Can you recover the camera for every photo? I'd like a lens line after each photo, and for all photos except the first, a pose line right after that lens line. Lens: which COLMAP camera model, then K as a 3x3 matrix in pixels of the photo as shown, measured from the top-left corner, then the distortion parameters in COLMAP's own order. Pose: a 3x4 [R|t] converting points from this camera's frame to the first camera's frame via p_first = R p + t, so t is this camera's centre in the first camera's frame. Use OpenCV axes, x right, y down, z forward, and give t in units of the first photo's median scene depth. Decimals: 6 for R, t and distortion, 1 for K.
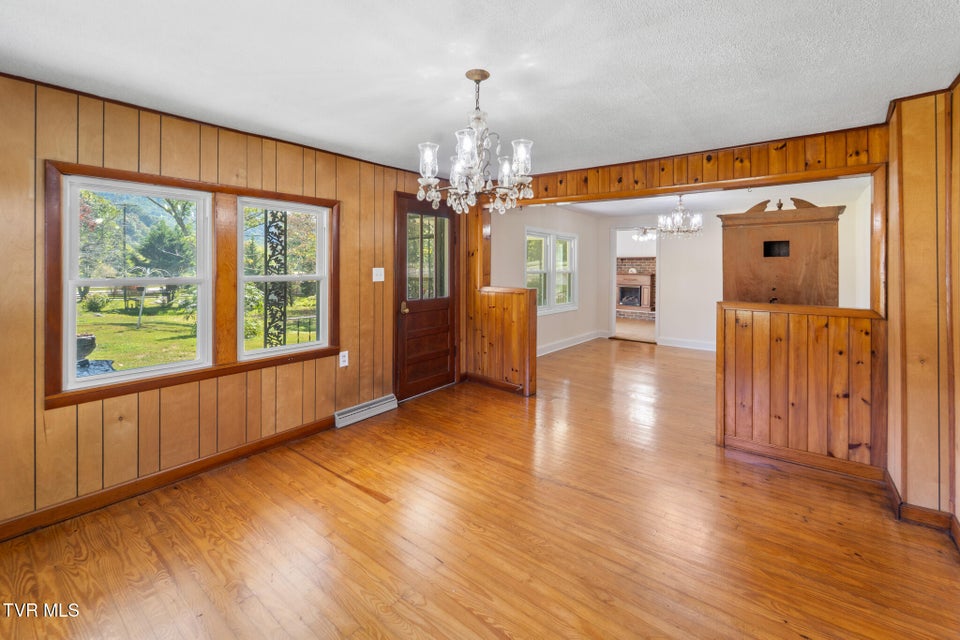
lens RADIAL K [[400.0, 0, 480.3], [0, 400.0, 286.9], [0, 0, 1]] dist [-0.000817, -0.000362]
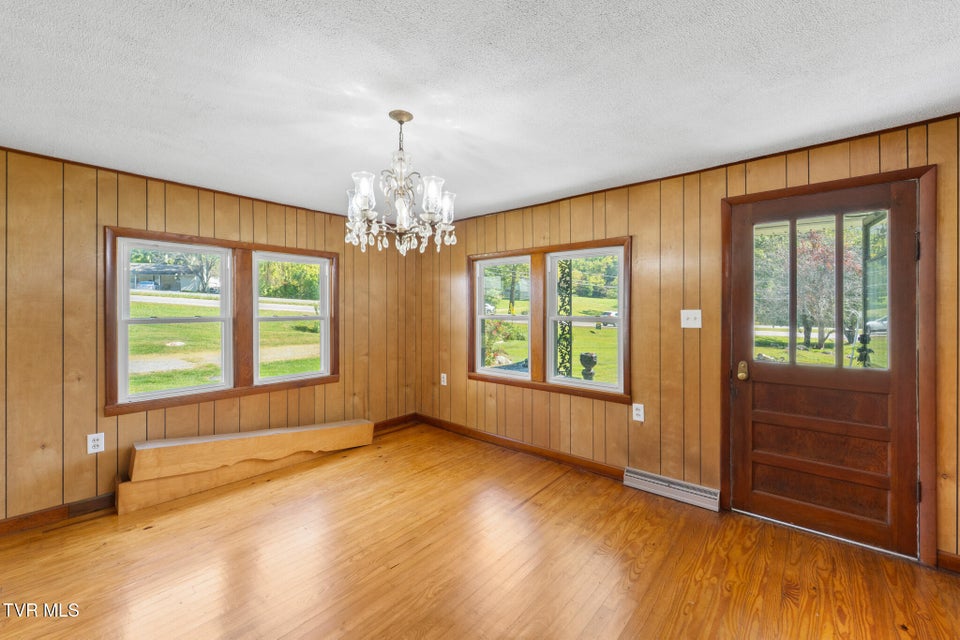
lens RADIAL K [[386.2, 0, 480.0], [0, 386.2, 320.0], [0, 0, 1]] dist [-0.000977, -0.000147]
pose [[-0.031191, 0.027894, -0.999124, 0.571900], [-0.053679, 0.998121, 0.029542, -0.033186], [0.998071, 0.054553, -0.029635, 0.735622]]
